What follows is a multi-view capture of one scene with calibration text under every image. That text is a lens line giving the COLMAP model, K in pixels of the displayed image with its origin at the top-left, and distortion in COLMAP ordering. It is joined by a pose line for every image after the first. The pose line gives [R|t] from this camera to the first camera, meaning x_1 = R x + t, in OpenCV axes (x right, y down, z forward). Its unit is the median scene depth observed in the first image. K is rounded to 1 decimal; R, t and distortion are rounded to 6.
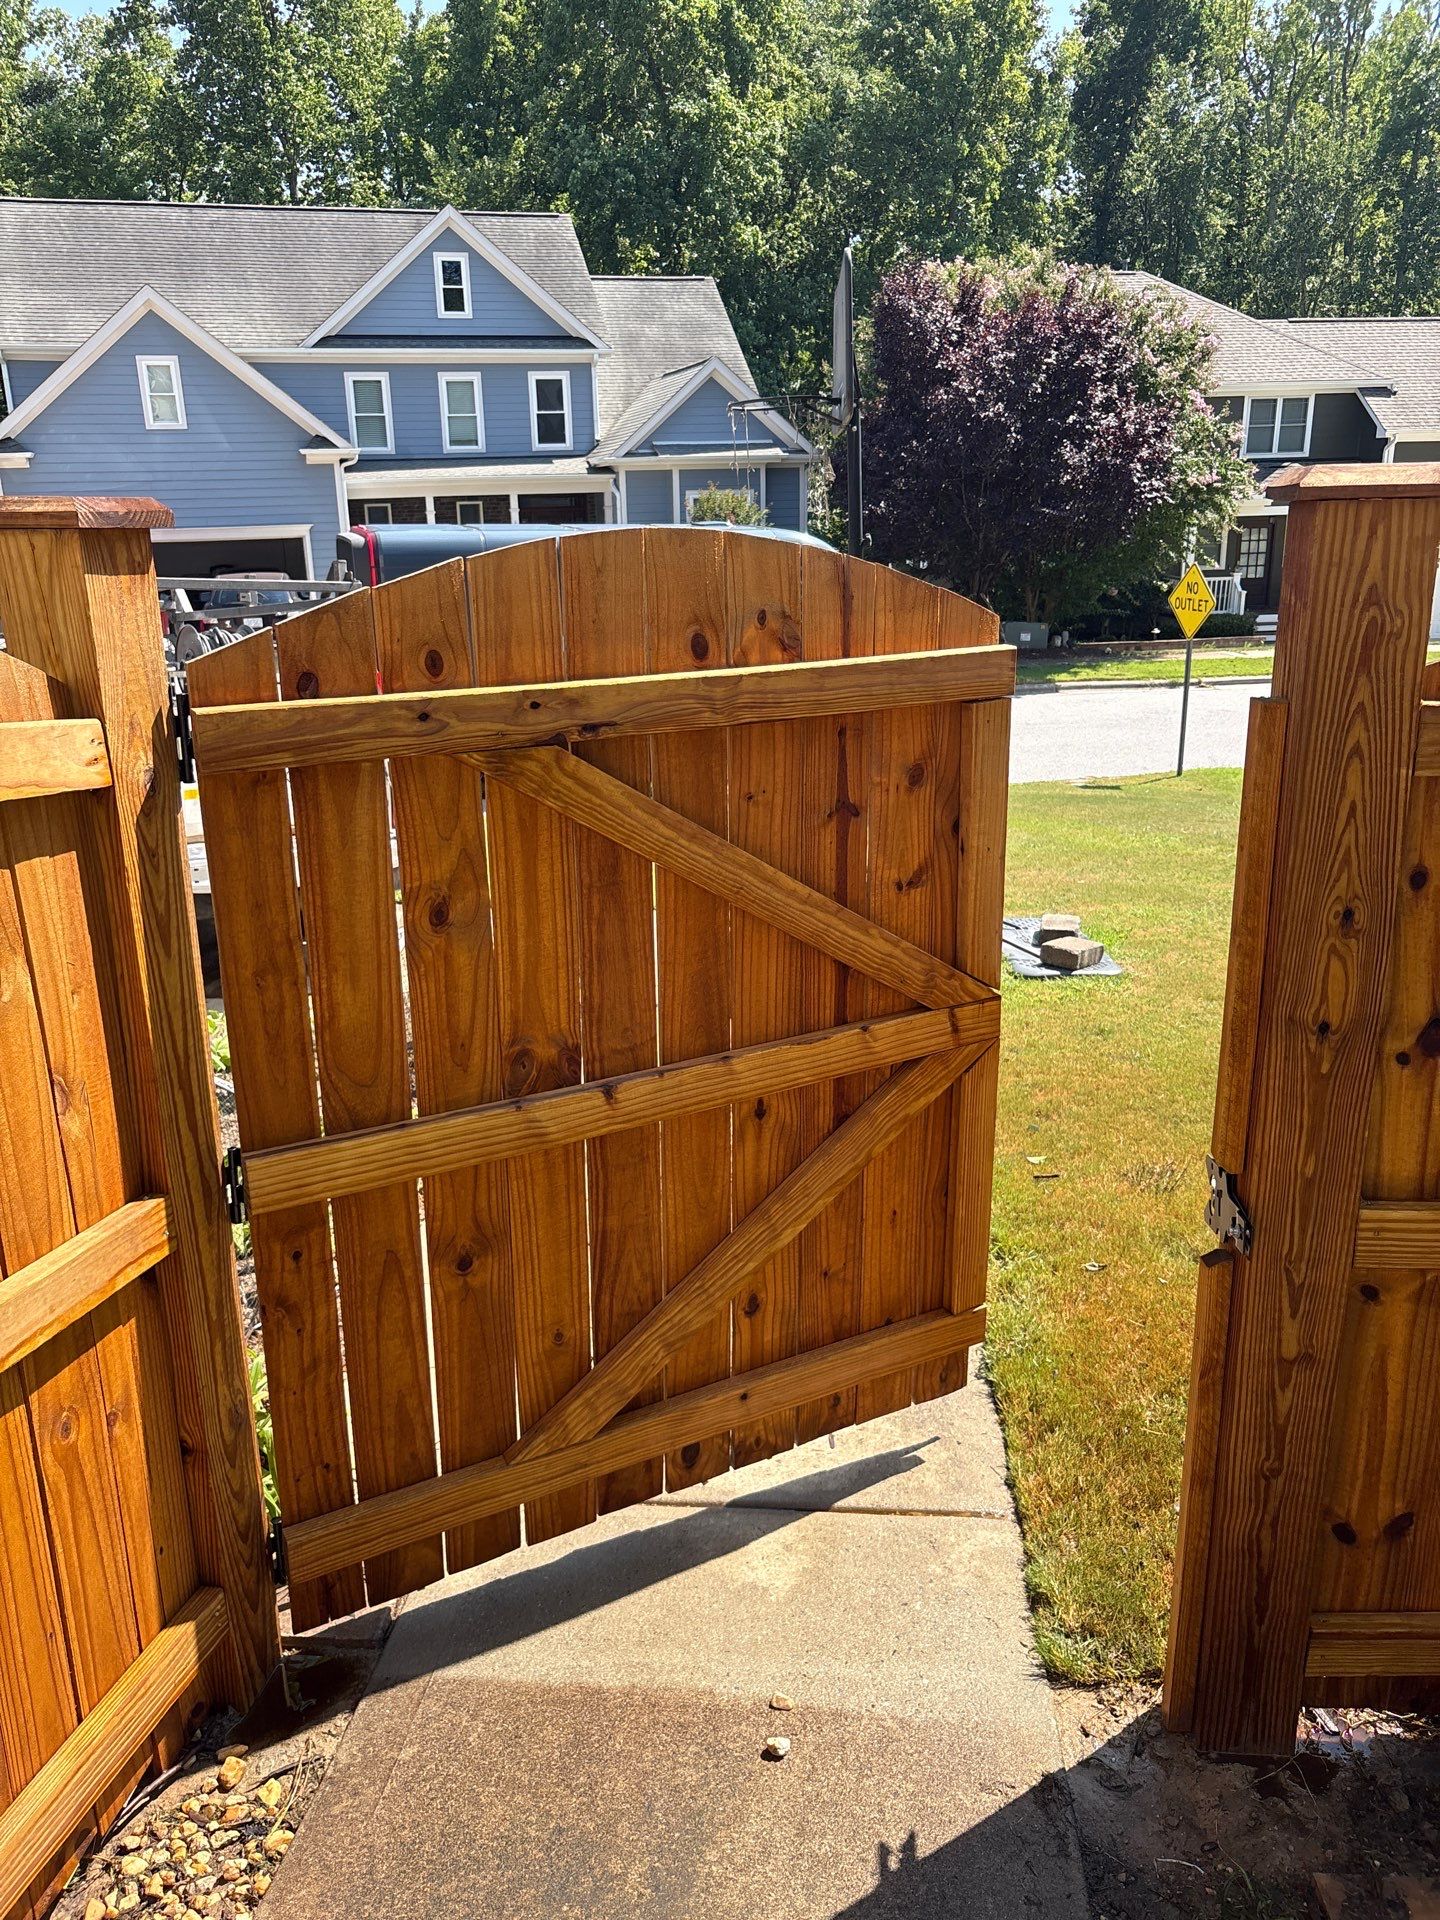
lens RADIAL K [[1273.5, 0, 720.0], [0, 1273.5, 960.0], [0, 0, 1]] dist [0.013996, 0.002565]
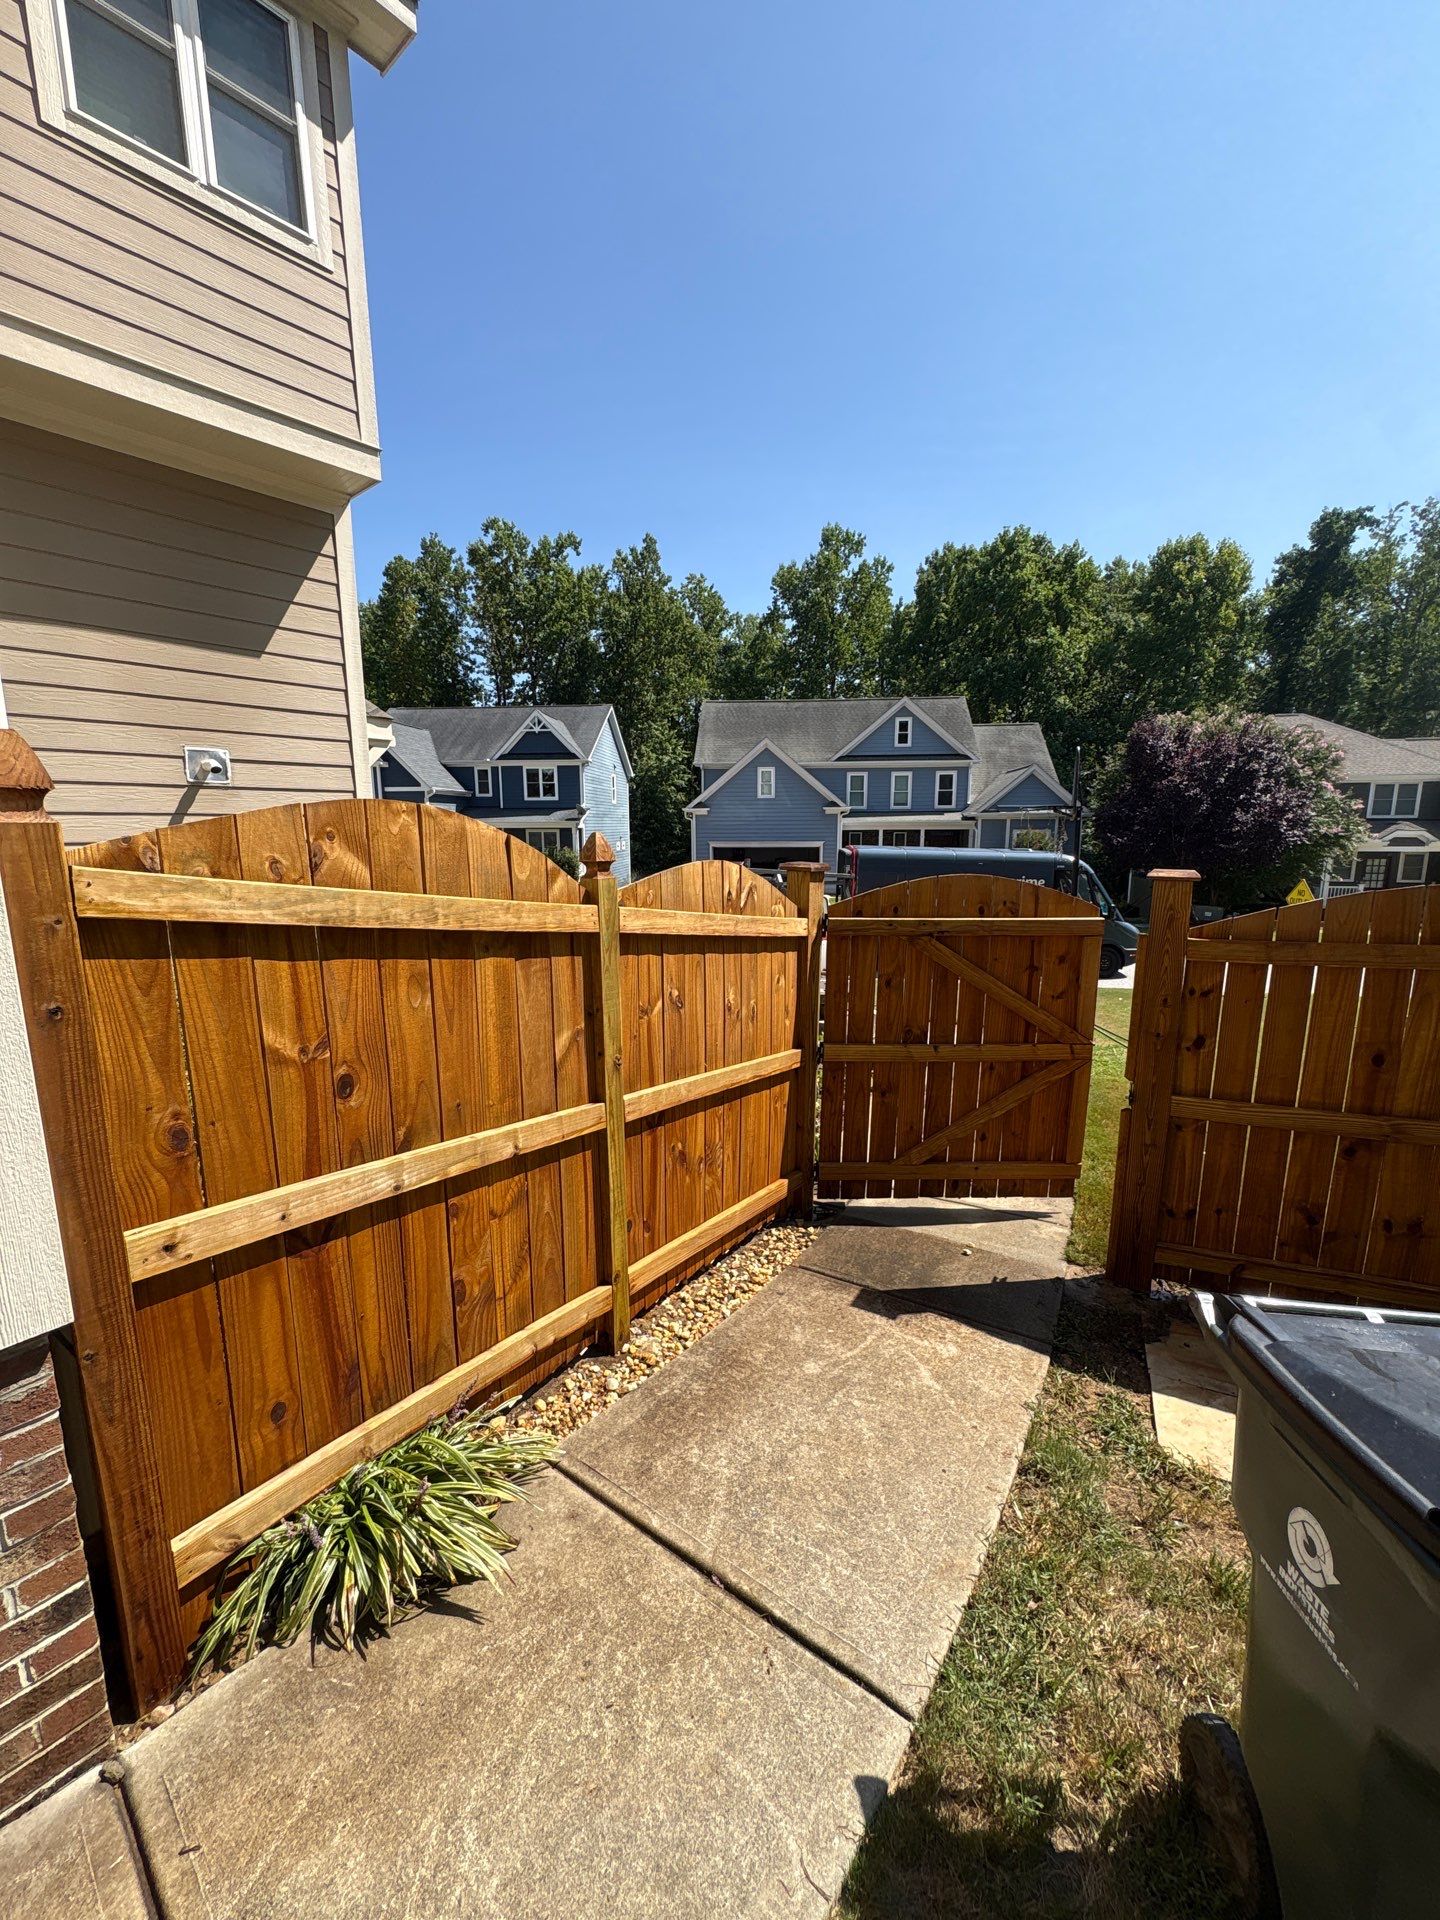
lens RADIAL K [[766.1, 0, 748.3], [0, 766.1, 958.7], [0, 0, 1]] dist [-0.009756, 0.000039]
pose [[0.932302, 0.081165, -0.352456, 0.023648], [-0.137773, 0.980720, -0.138586, 0.039326], [0.334413, 0.177763, 0.925510, -0.168340]]
